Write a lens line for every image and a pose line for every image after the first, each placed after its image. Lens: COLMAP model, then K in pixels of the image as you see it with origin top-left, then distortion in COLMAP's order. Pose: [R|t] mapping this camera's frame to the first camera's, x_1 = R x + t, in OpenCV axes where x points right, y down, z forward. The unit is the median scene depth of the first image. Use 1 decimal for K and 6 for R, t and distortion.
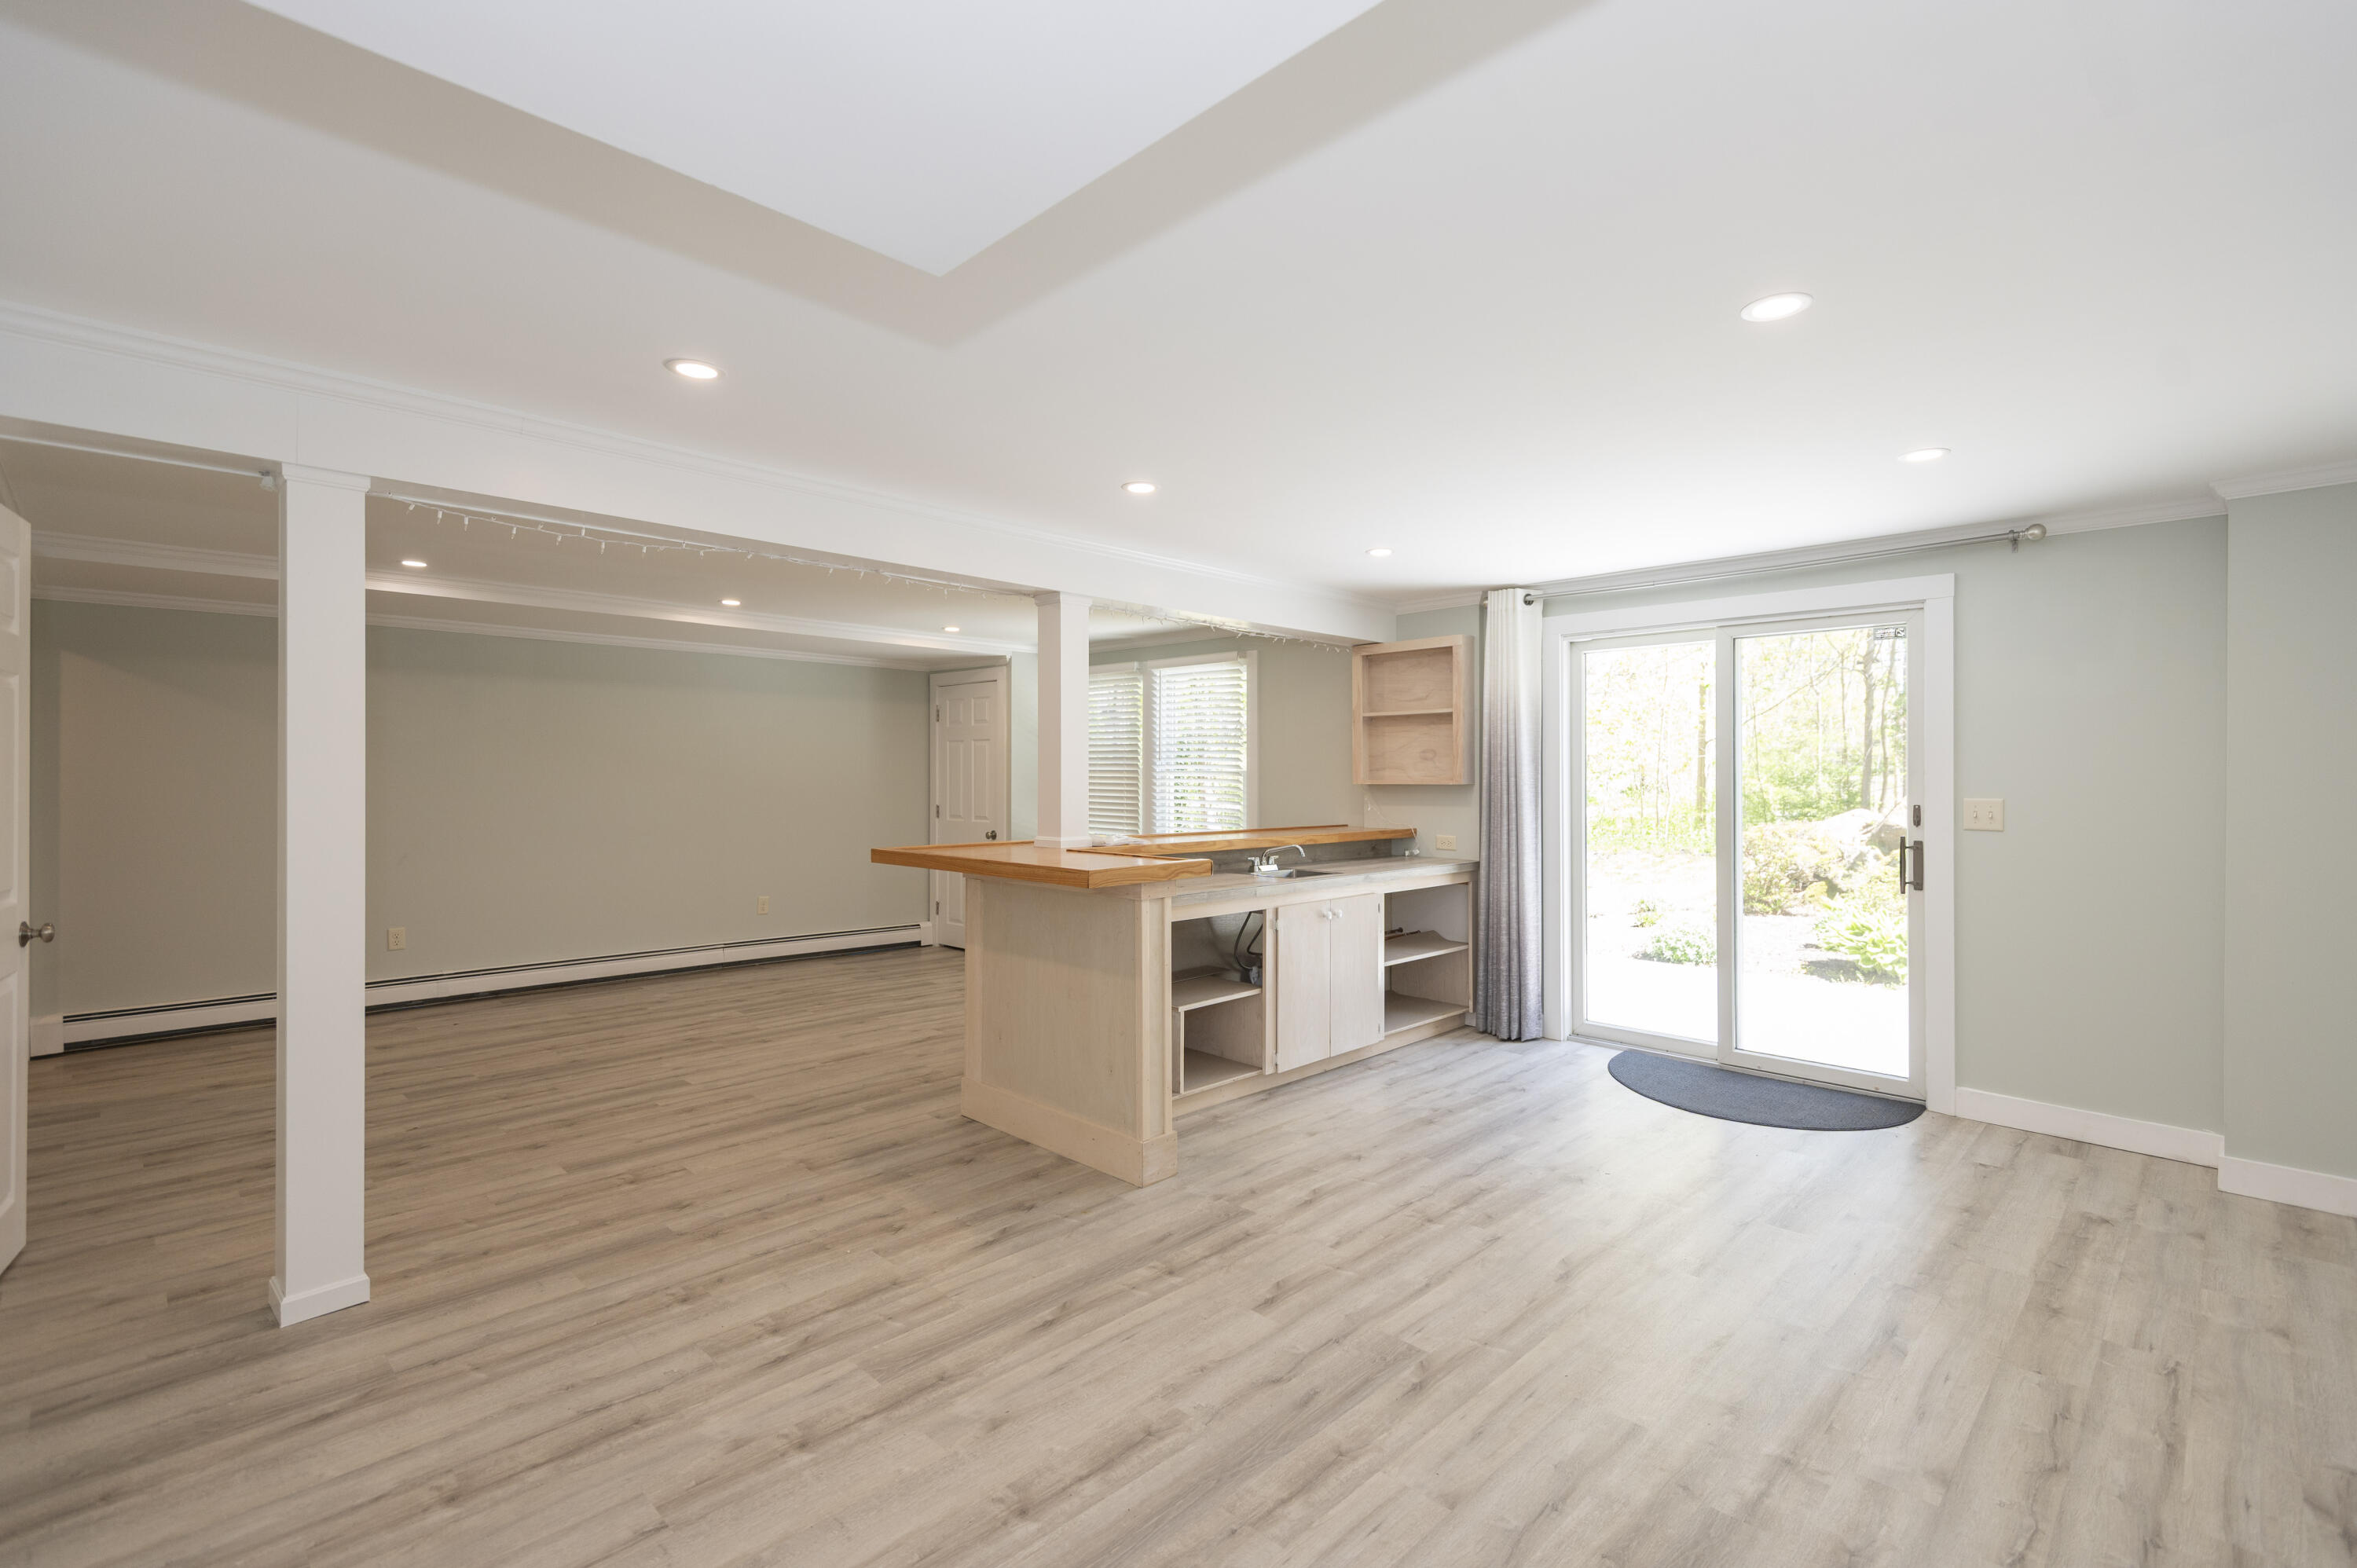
lens RADIAL K [[1062.2, 0, 1186.6], [0, 1062.2, 778.4], [0, 0, 1]] dist [0.035913, -0.014891]
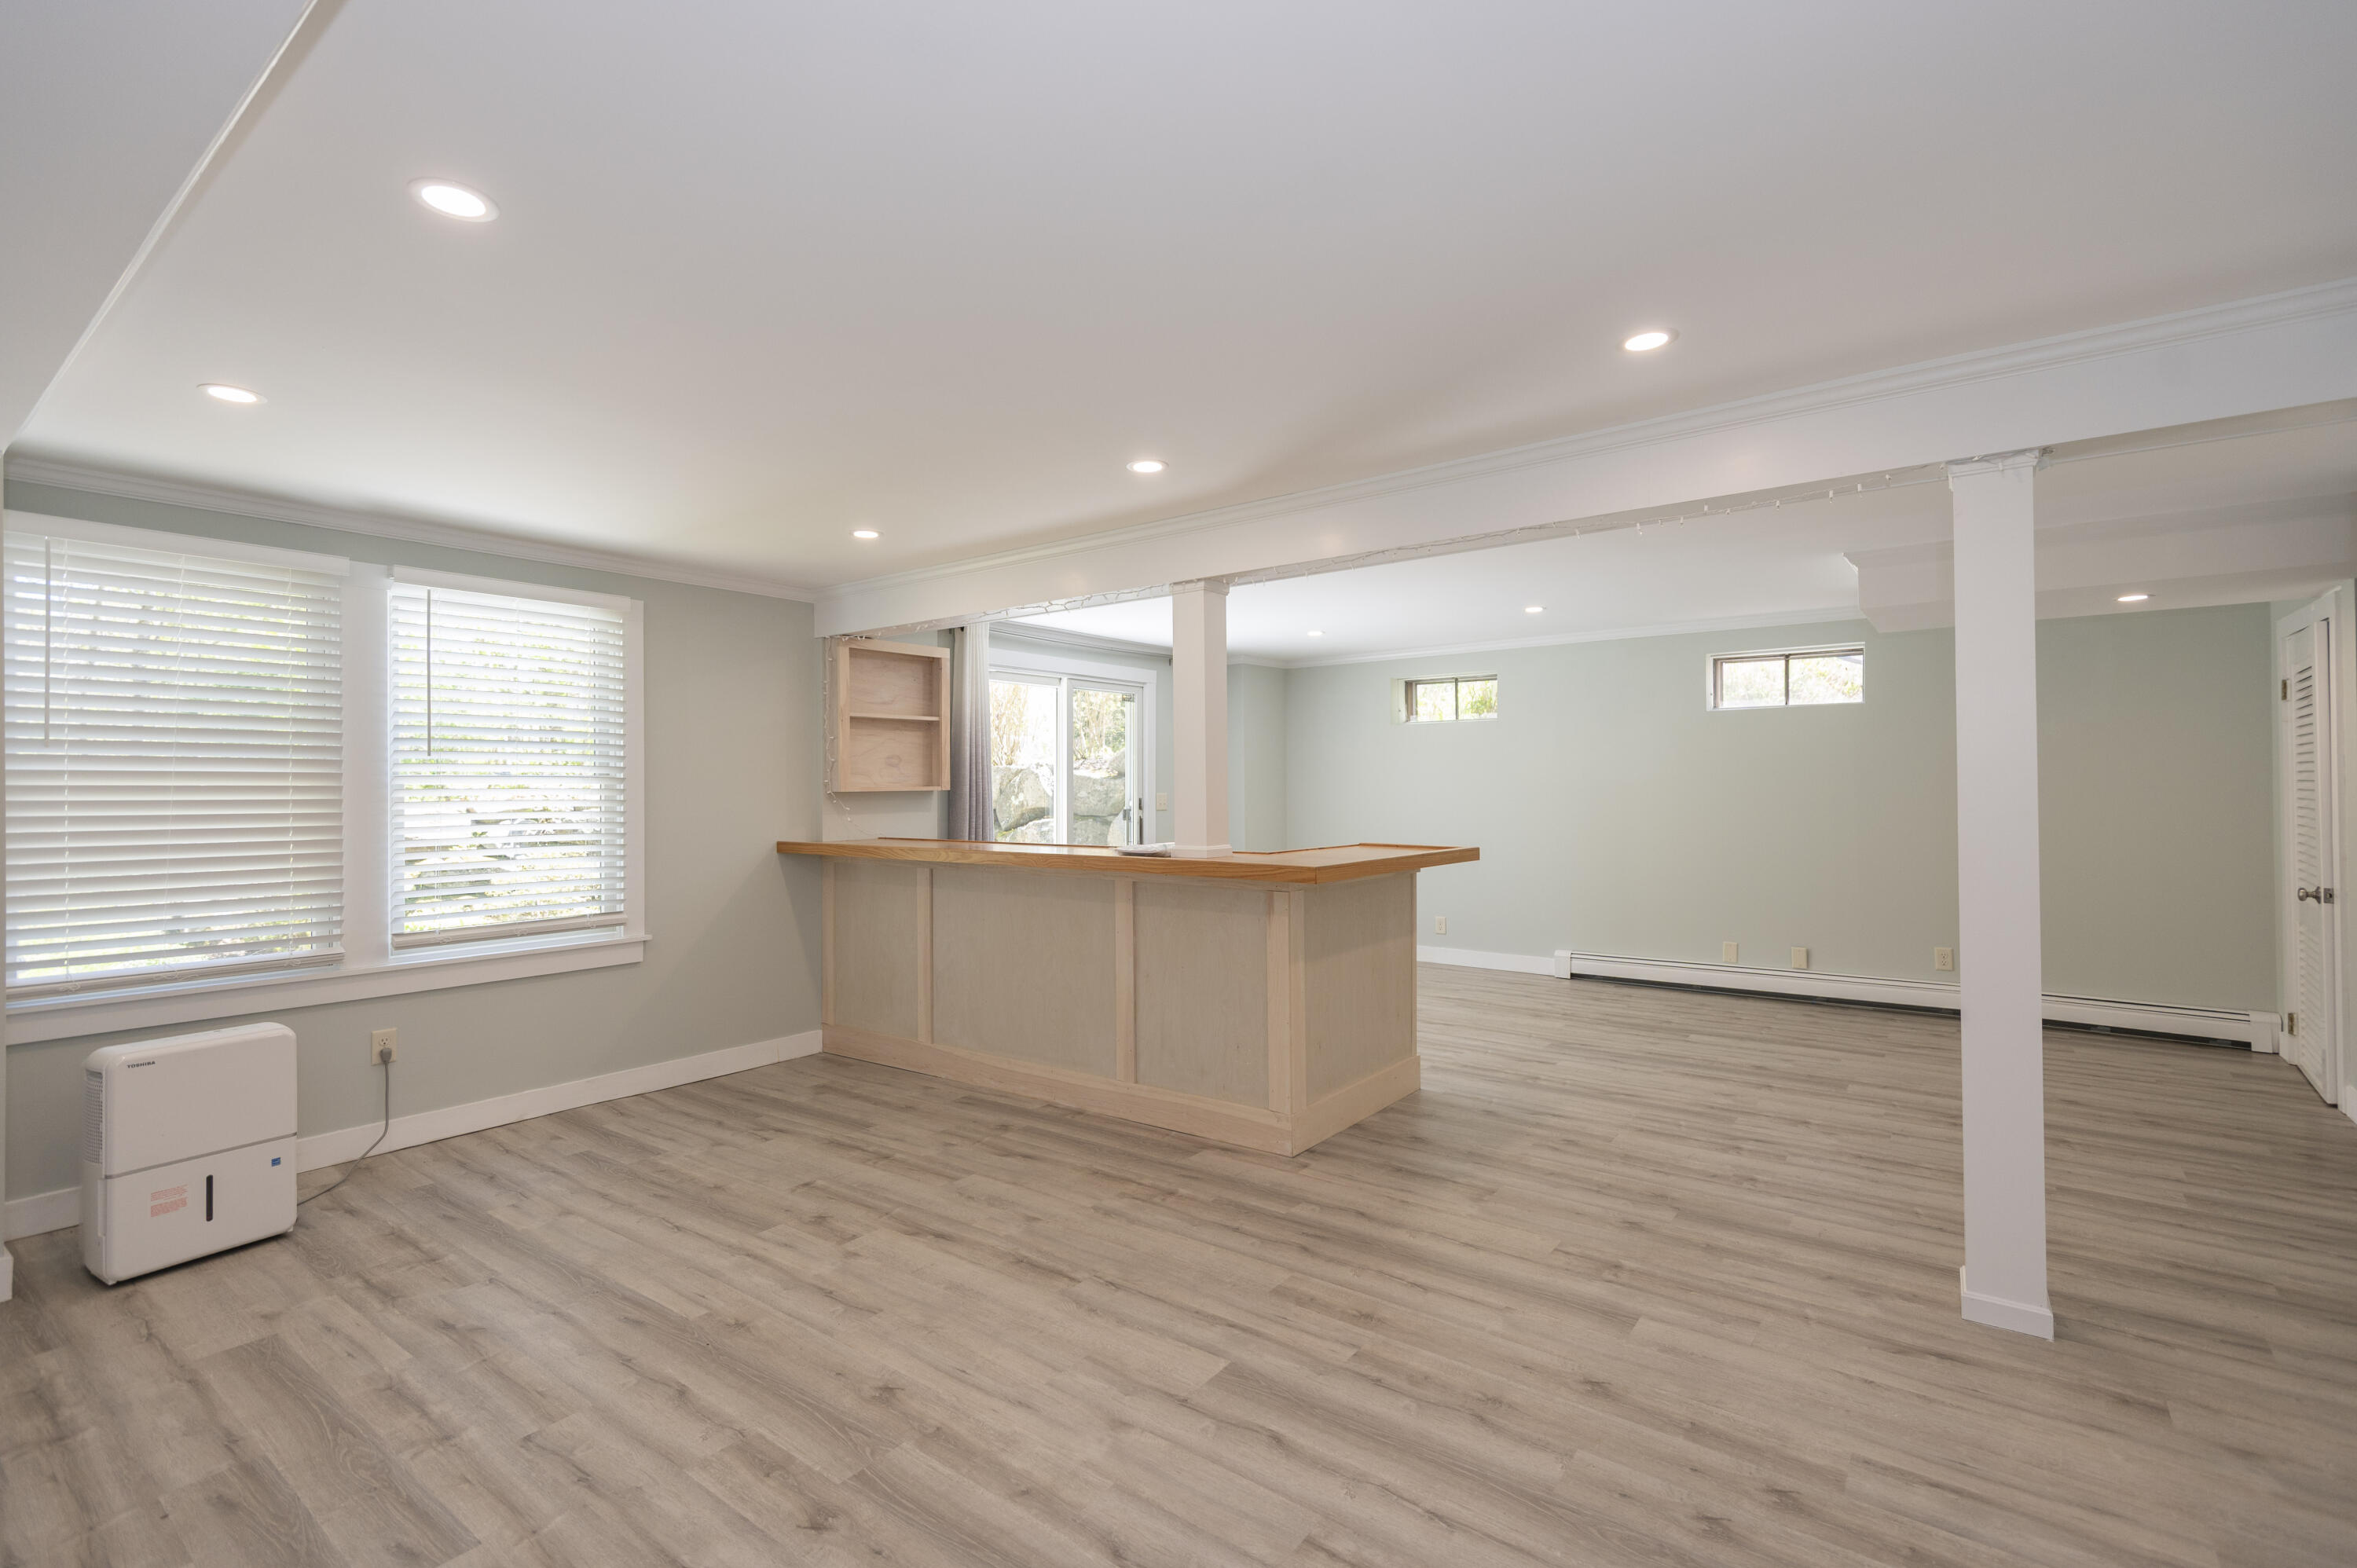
lens RADIAL K [[1041.1, 0, 1184.5], [0, 1041.1, 778.5], [0, 0, 1]] dist [0.031991, -0.012040]
pose [[-0.127210, 0.004841, 0.991864, -1.464406], [0.006040, 0.999973, -0.004106, -0.000803], [-0.991857, 0.005469, -0.127236, 1.636813]]
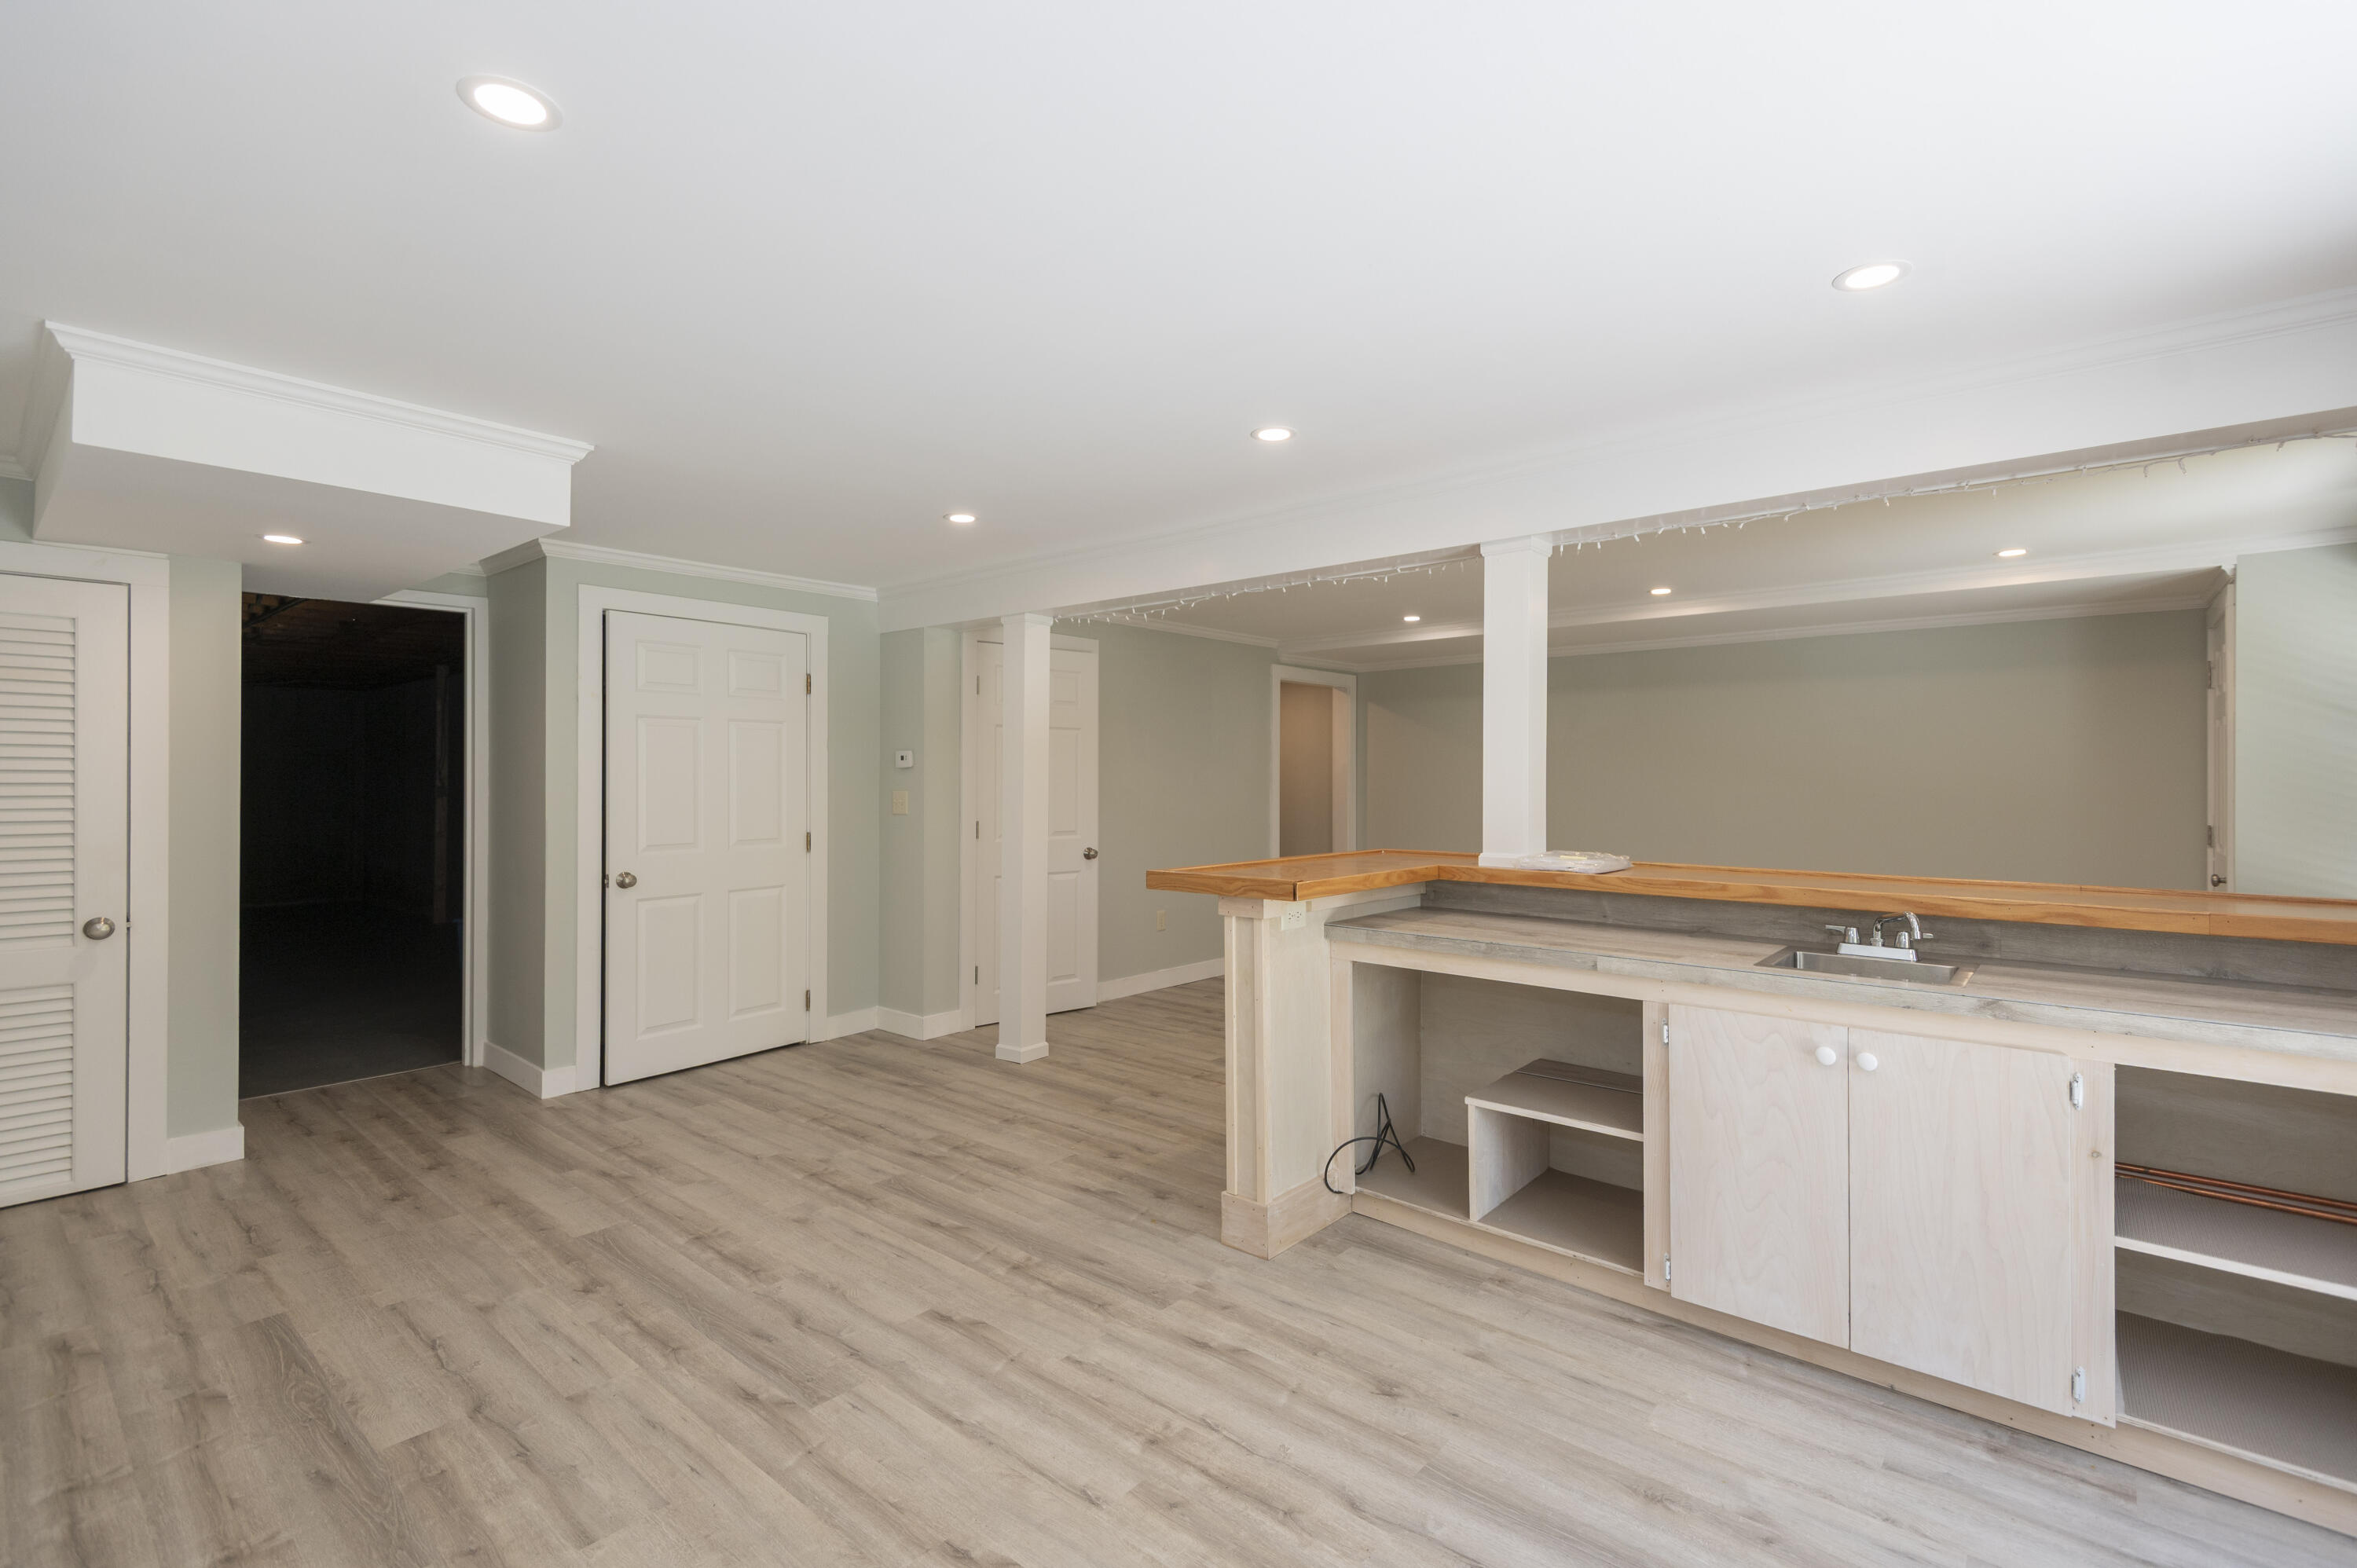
lens RADIAL K [[1062.2, 0, 1186.6], [0, 1062.2, 778.4], [0, 0, 1]] dist [0.035913, -0.014891]
pose [[0.067018, 0.000180, -0.997752, 0.943576], [-0.001517, 0.999999, 0.000079, -0.001492], [0.997751, 0.001508, 0.067018, 1.023753]]
